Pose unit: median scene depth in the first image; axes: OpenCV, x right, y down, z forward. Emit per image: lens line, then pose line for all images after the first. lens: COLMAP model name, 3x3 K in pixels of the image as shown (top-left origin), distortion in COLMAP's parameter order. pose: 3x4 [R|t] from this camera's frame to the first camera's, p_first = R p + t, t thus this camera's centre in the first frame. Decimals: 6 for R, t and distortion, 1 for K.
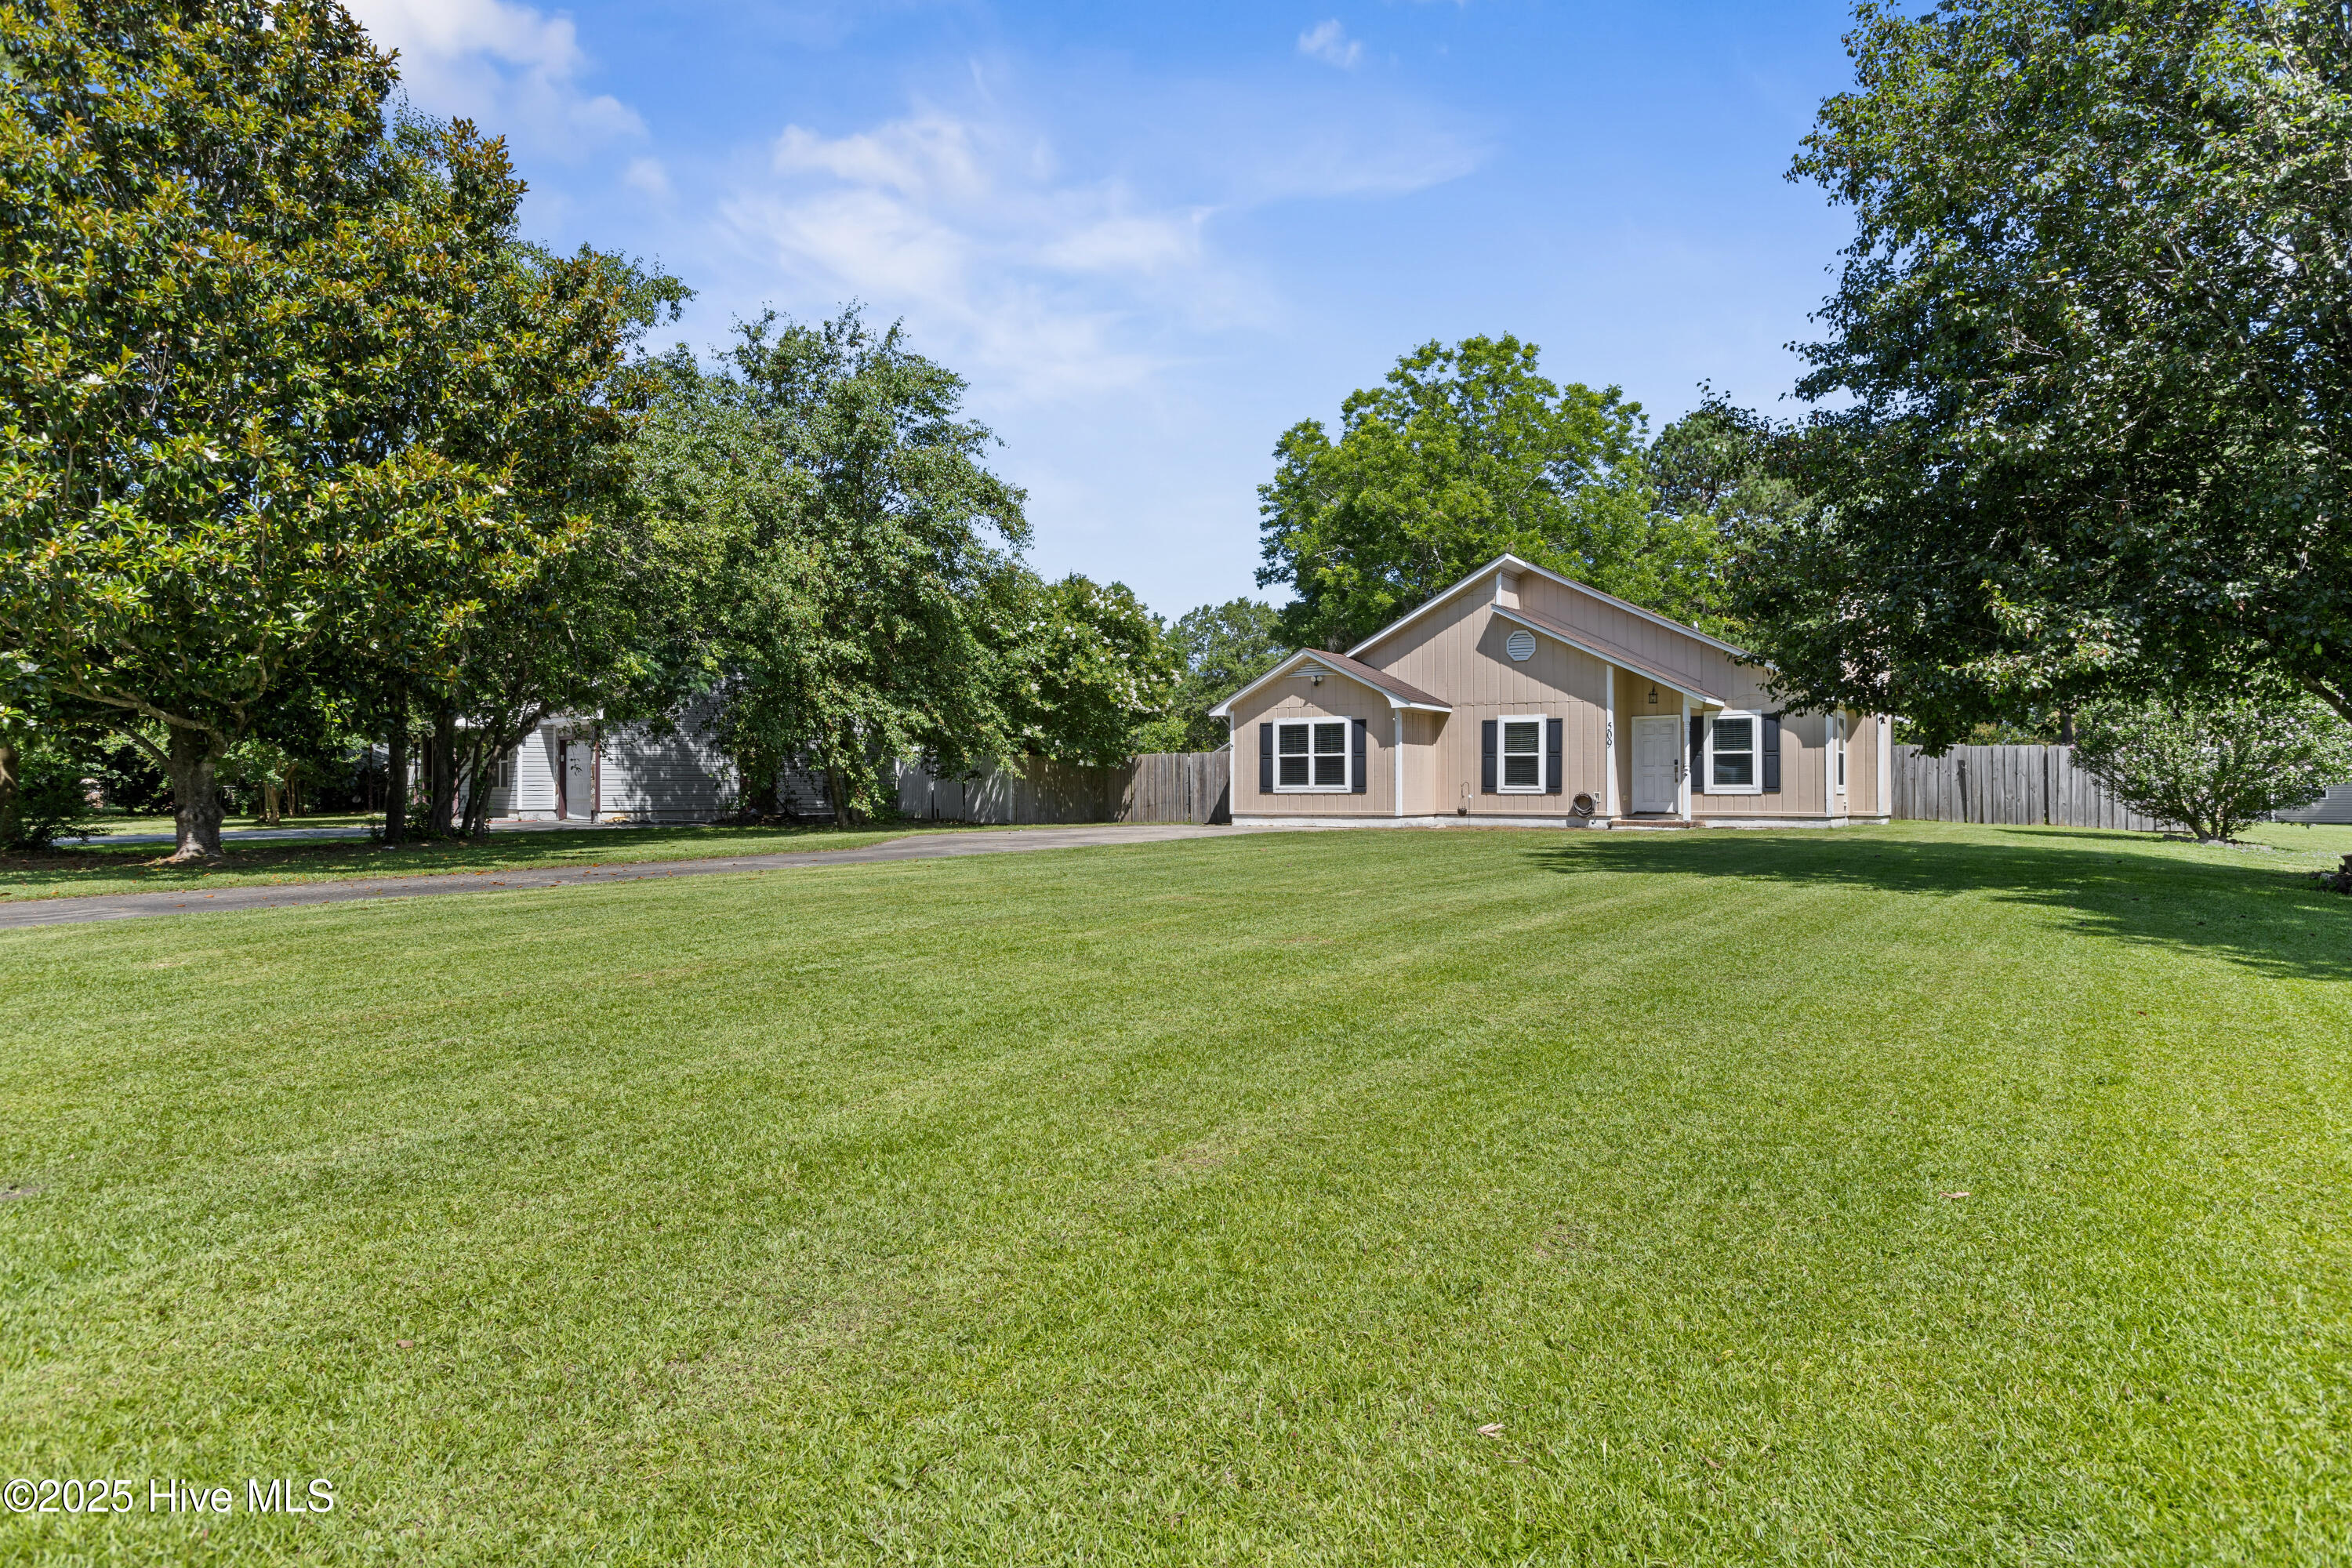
lens RADIAL K [[1232.8, 0, 1176.0], [0, 1232.8, 784.0], [0, 0, 1]] dist [-0.000288, 0.000046]
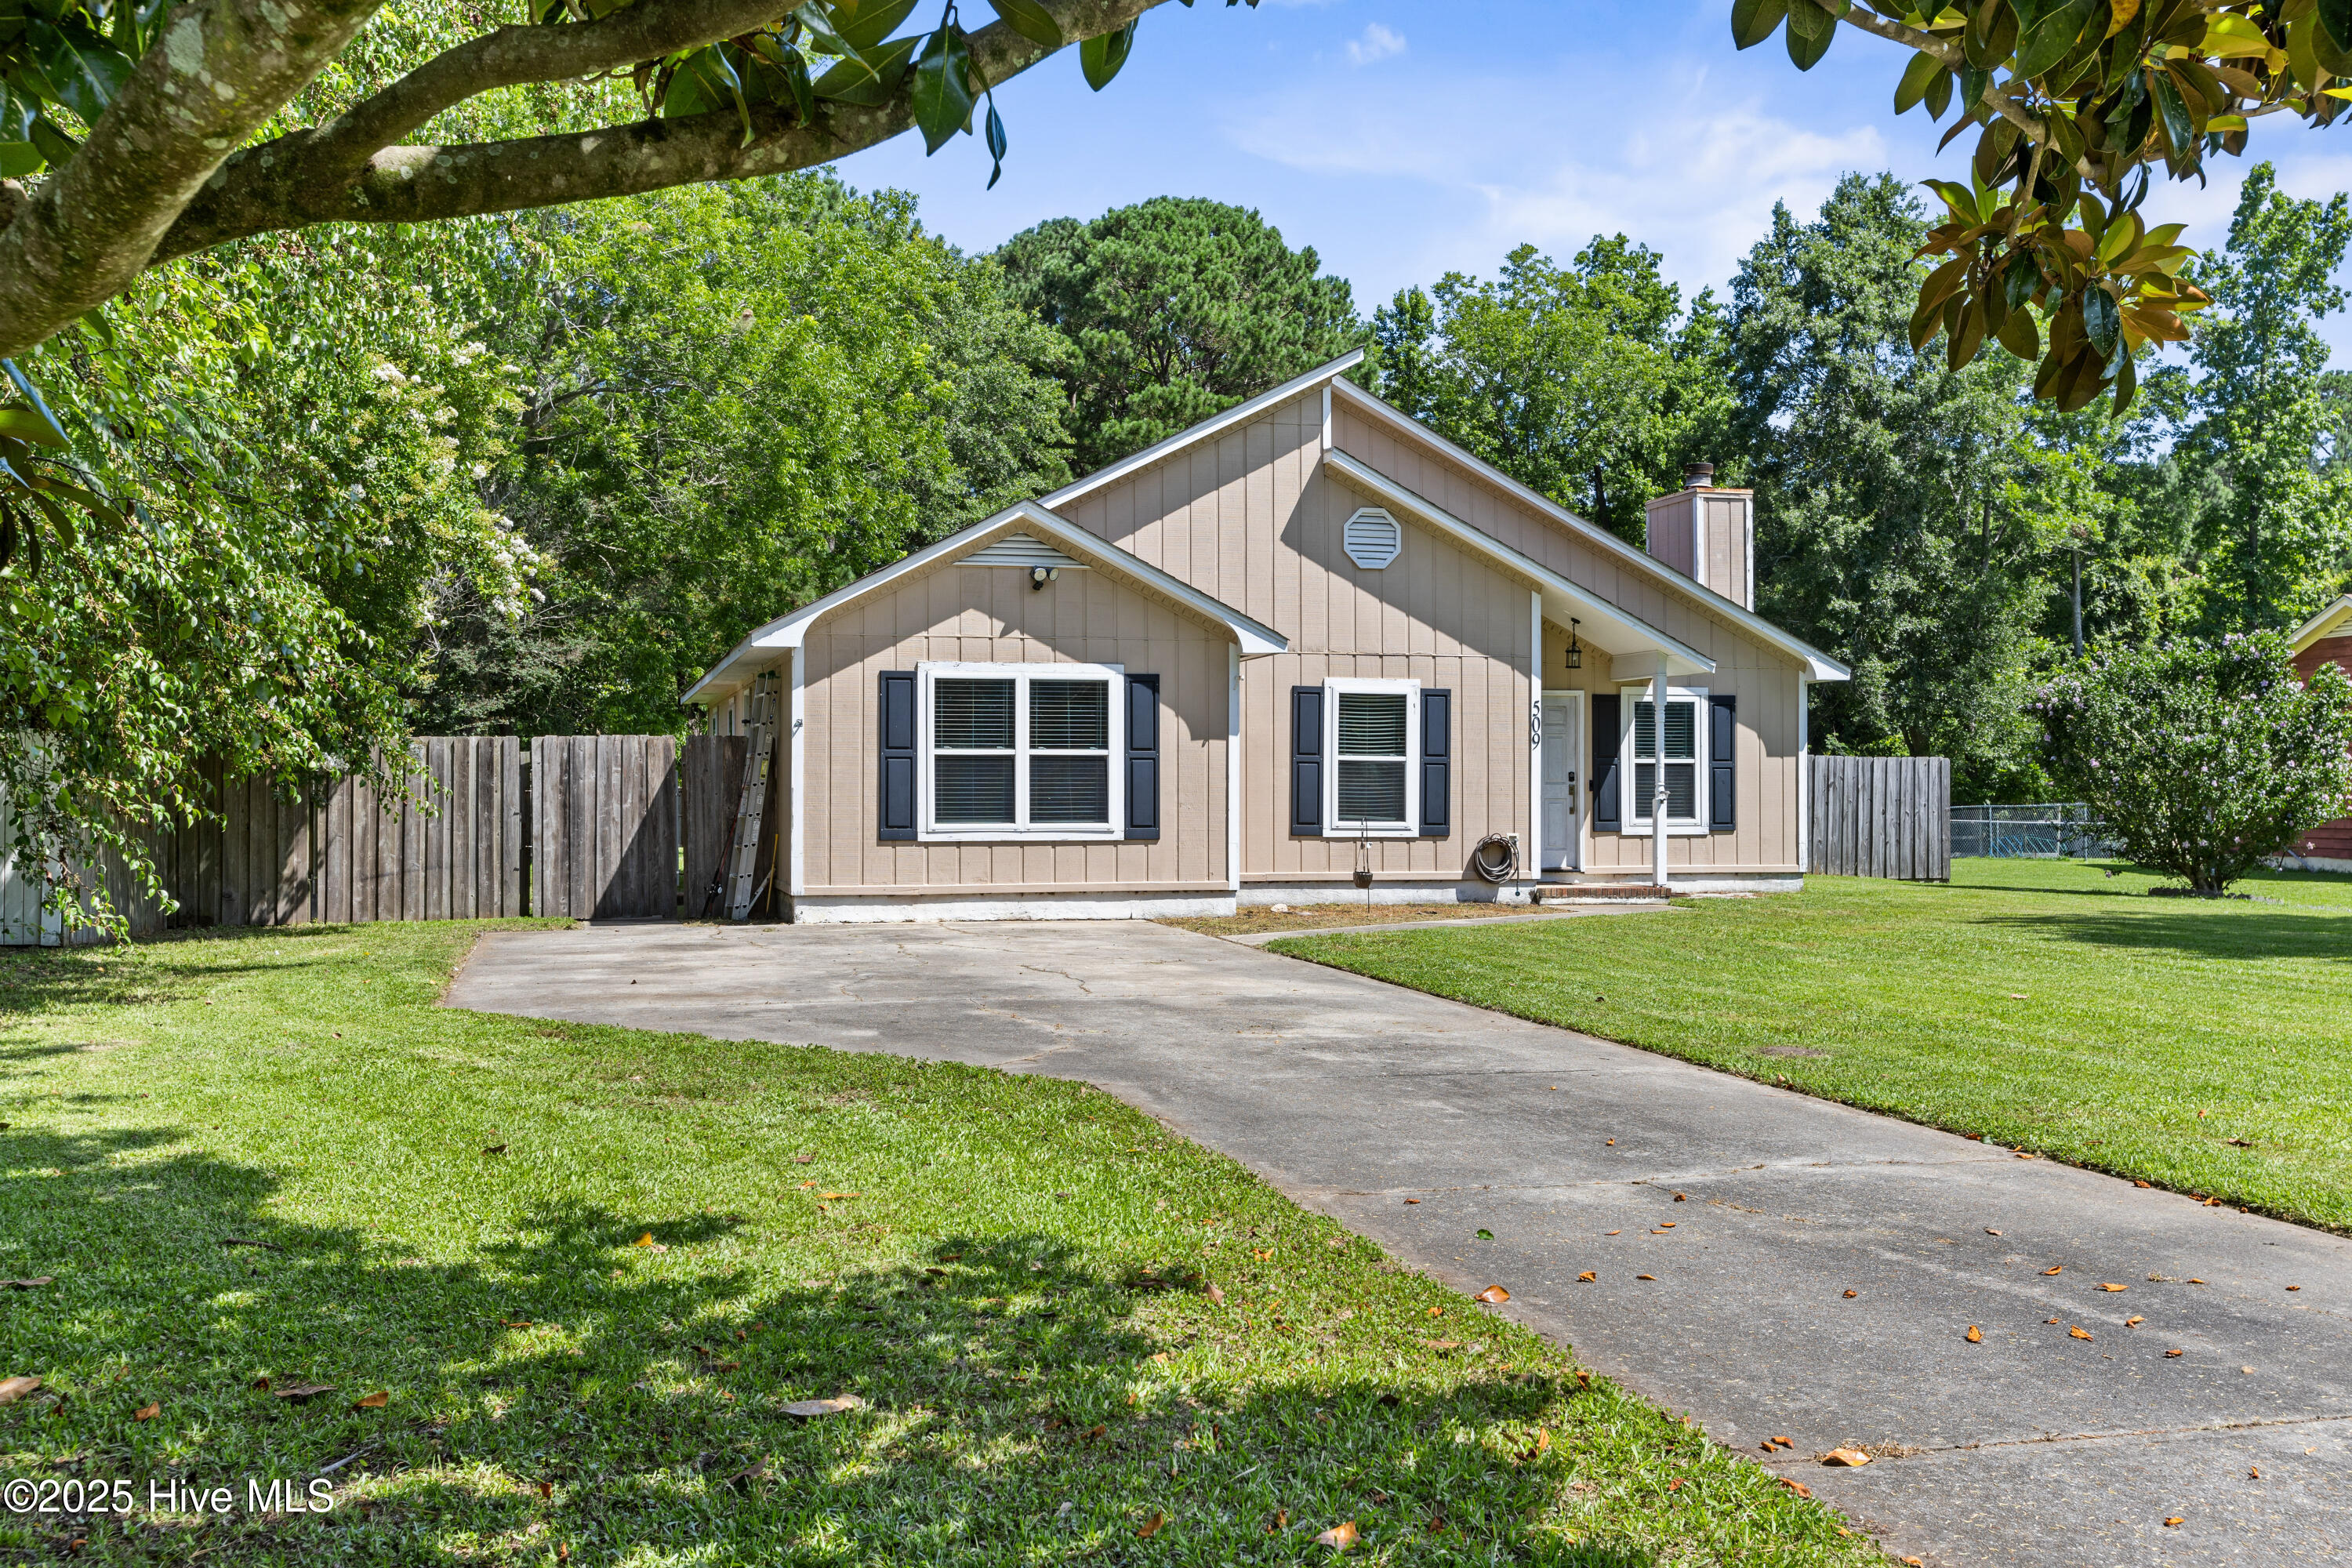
lens RADIAL K [[2361.8, 0, 1176.0], [0, 2361.8, 784.0], [0, 0, 1]] dist [-0.011589, -0.018548]
pose [[0.638867, 0.004880, 0.769301, -0.492902], [-0.003746, 0.999988, -0.003233, -0.010340], [-0.769308, -0.000816, 0.638878, 0.451575]]
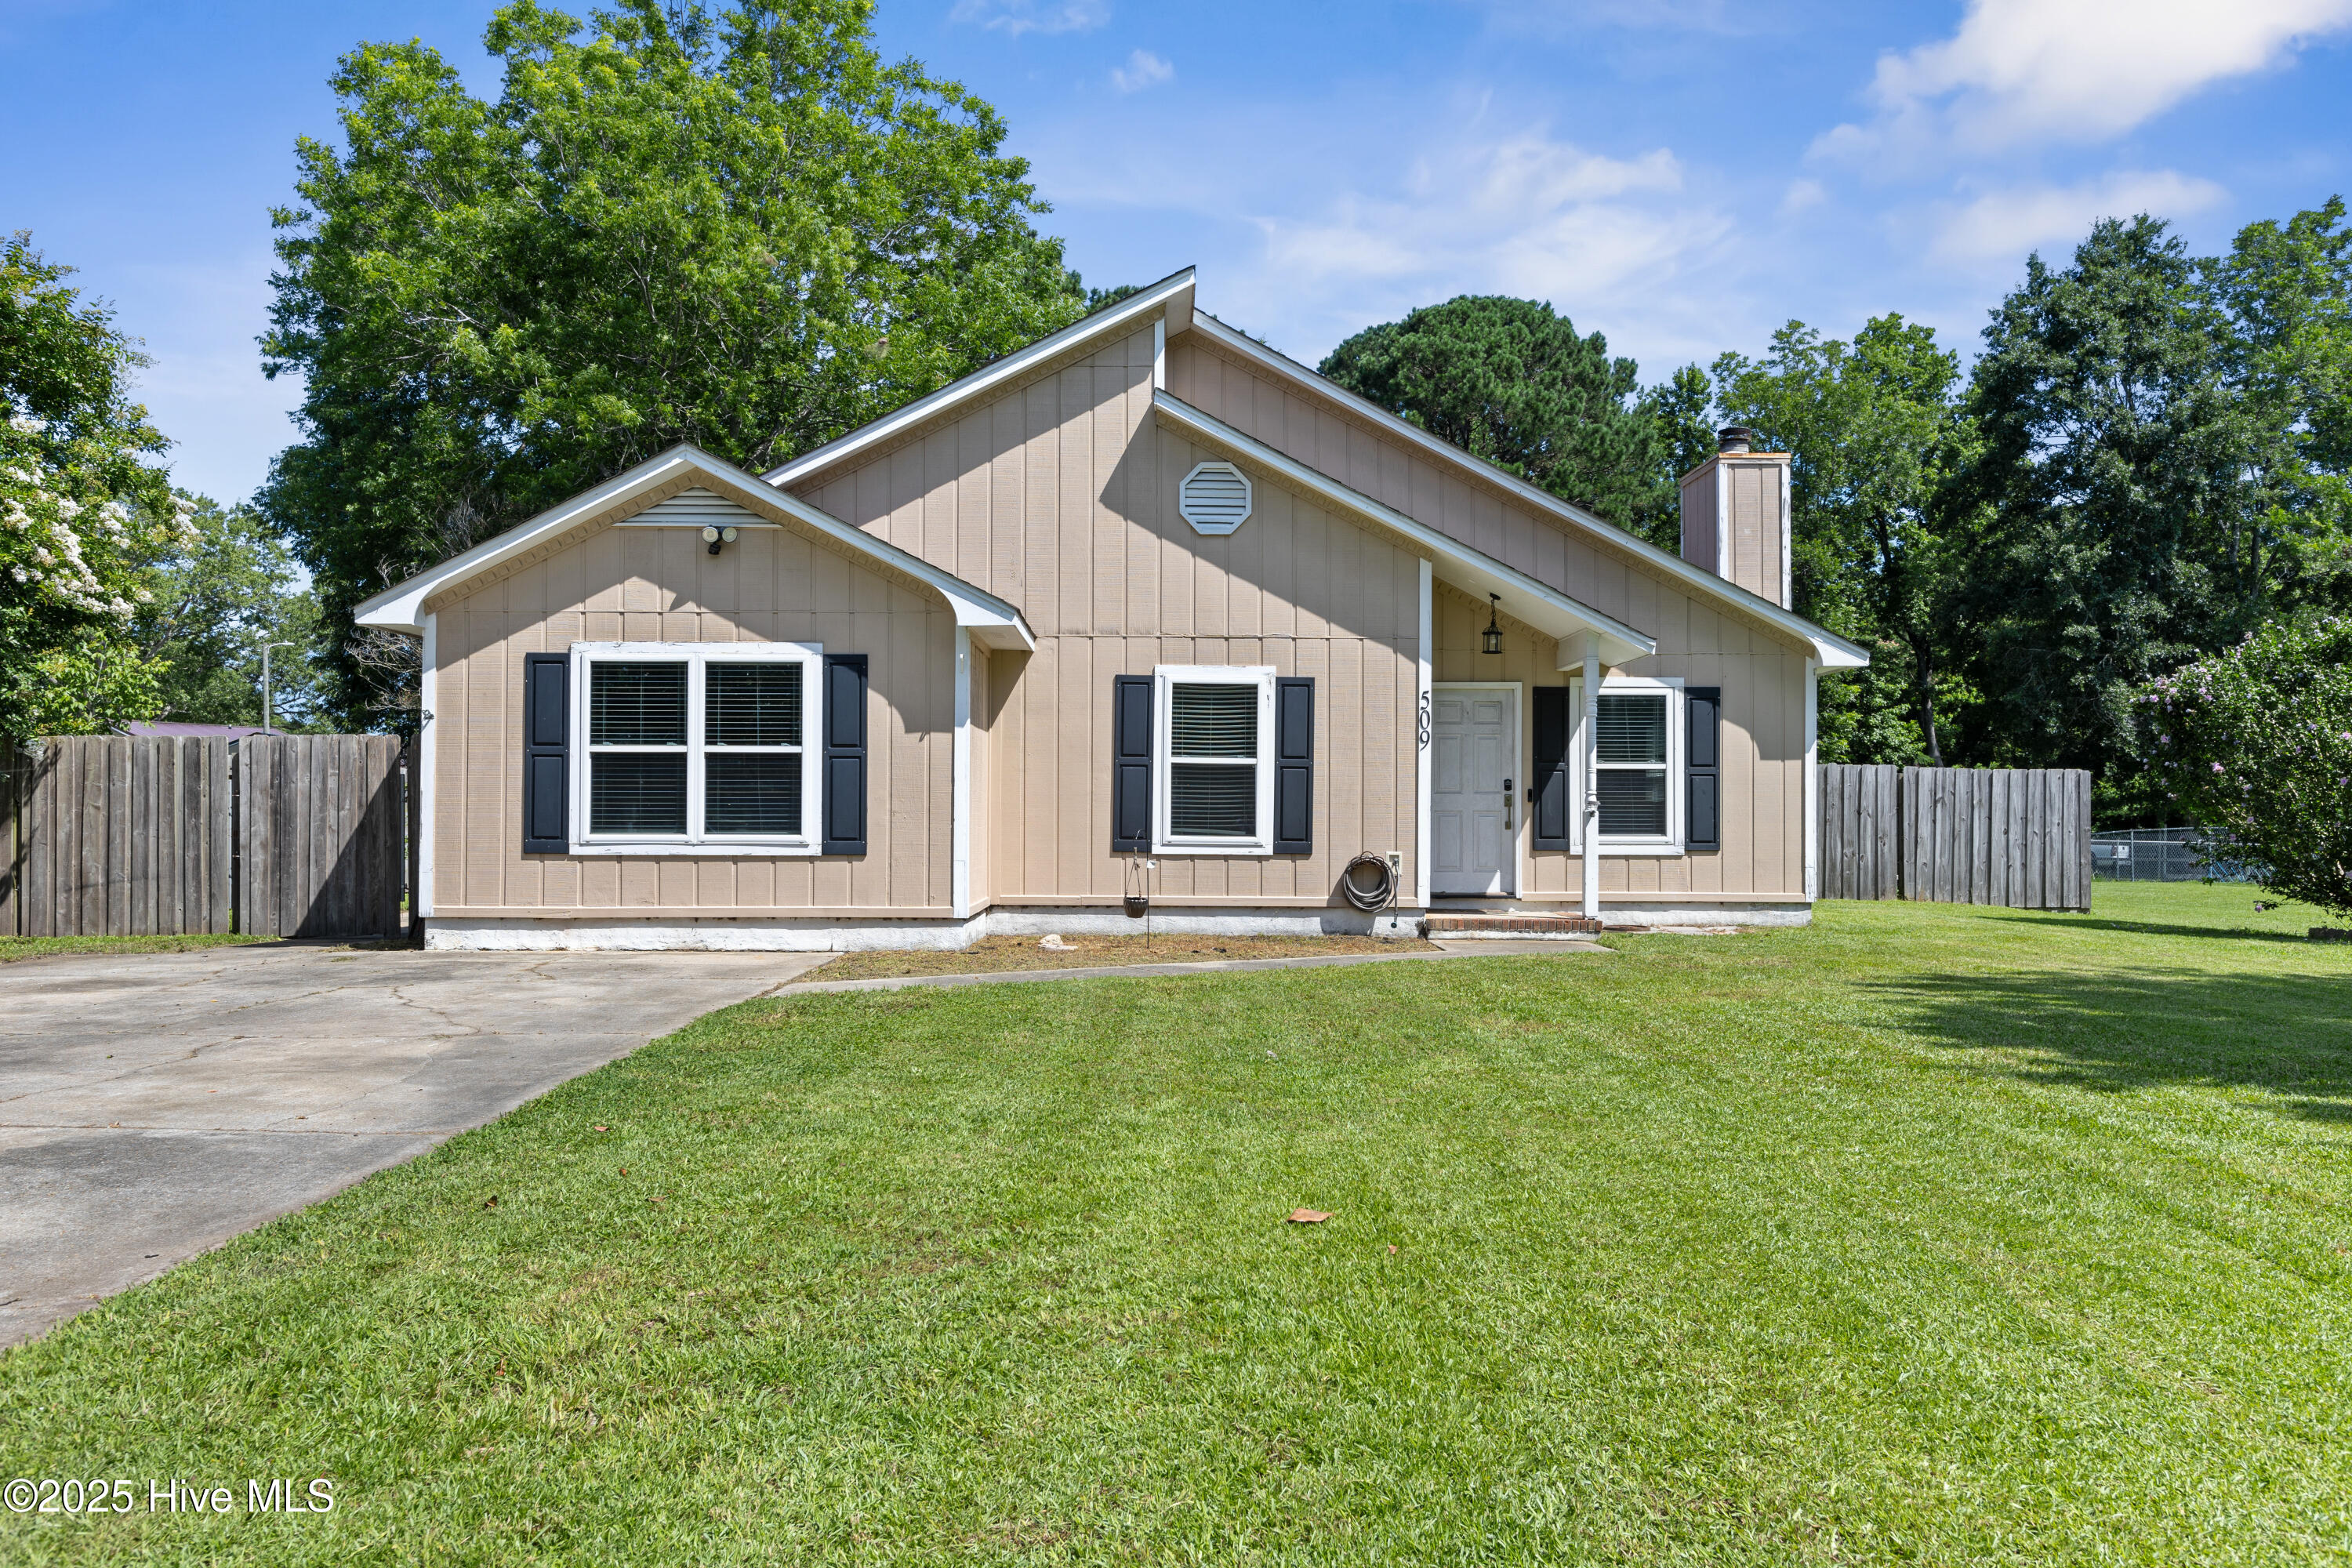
lens RADIAL K [[1785.1, 0, 1176.0], [0, 1785.1, 784.0], [0, 0, 1]] dist [-0.009942, 0.011374]
pose [[0.809931, 0.015801, 0.586313, -0.080638], [-0.007340, 0.999832, -0.016806, -0.005973], [-0.586480, 0.009308, 0.809910, 0.516960]]
